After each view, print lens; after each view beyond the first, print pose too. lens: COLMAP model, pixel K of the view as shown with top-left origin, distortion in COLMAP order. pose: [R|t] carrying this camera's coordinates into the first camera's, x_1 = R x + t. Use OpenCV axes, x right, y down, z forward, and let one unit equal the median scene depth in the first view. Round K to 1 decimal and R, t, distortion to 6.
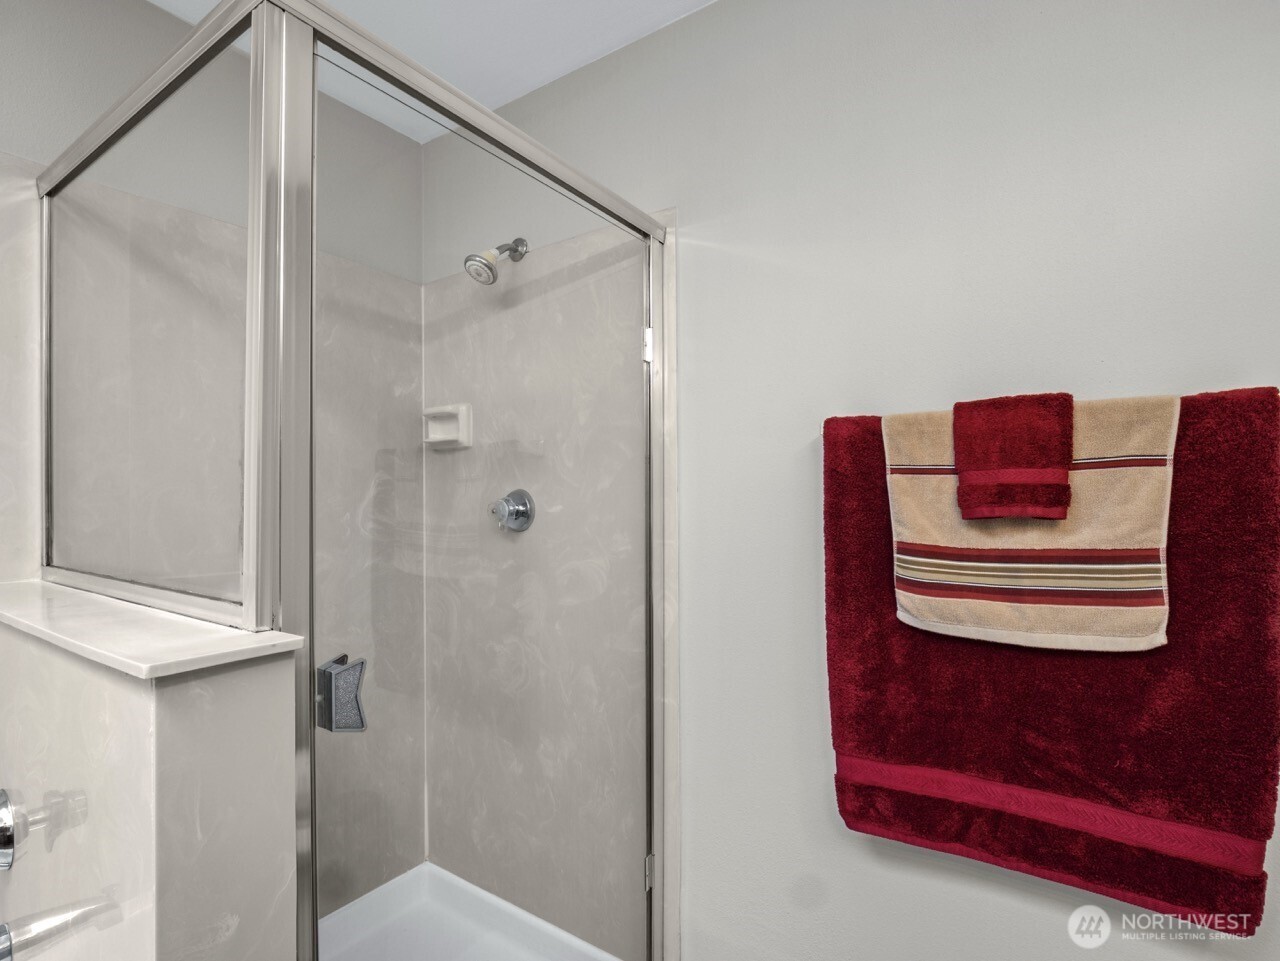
lens RADIAL K [[637.0, 0, 646.4], [0, 637.0, 503.7], [0, 0, 1]] dist [-0.007659, 0.002002]
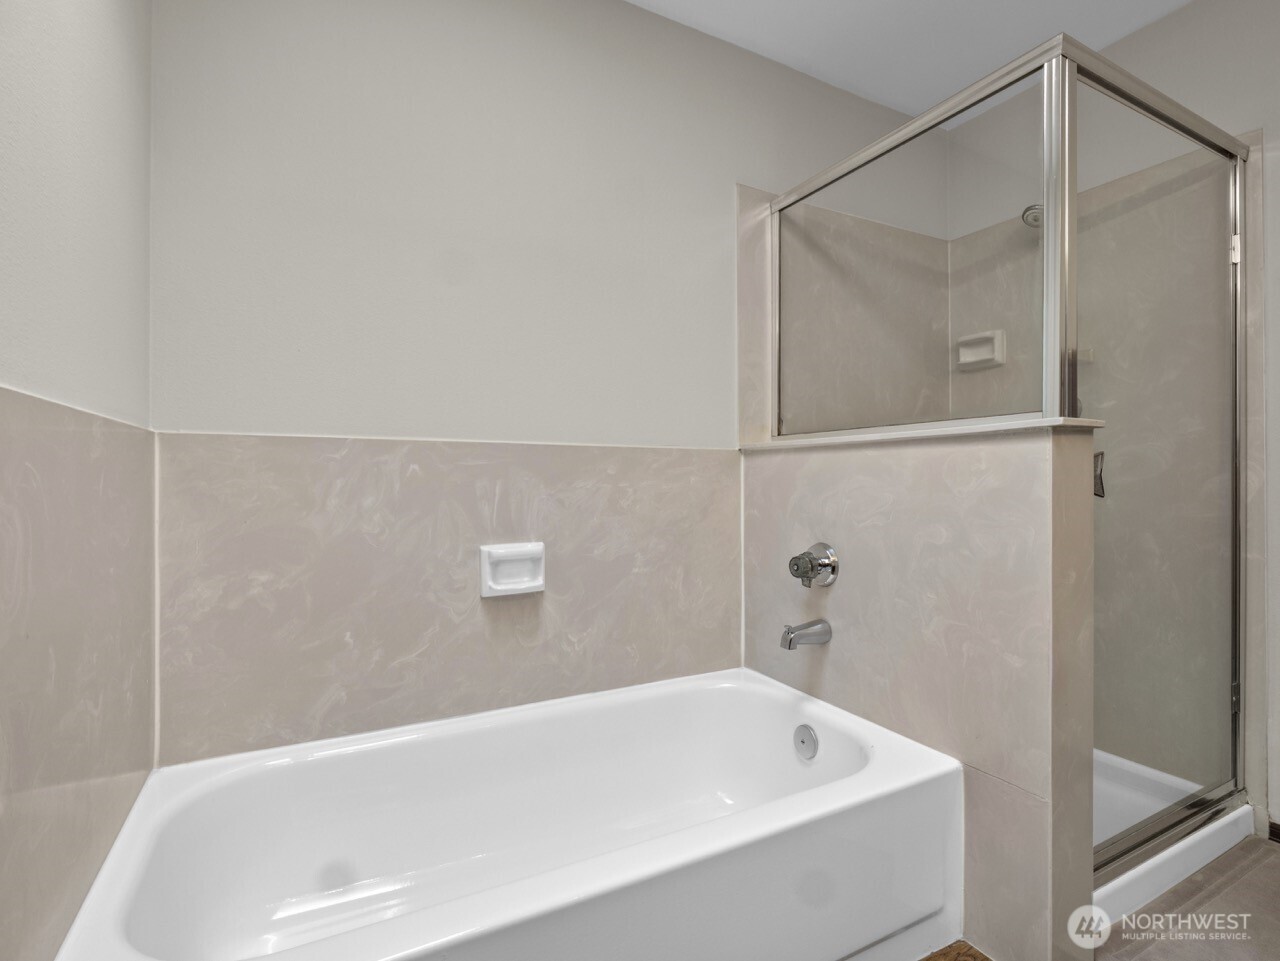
lens RADIAL K [[637.0, 0, 643.7], [0, 637.0, 481.0], [0, 0, 1]] dist [-0.007659, 0.002002]
pose [[0.887556, 0.006348, -0.460656, -0.494107], [-0.008709, 0.999958, -0.002999, 0.221361], [0.460617, 0.006674, 0.887574, -0.622565]]
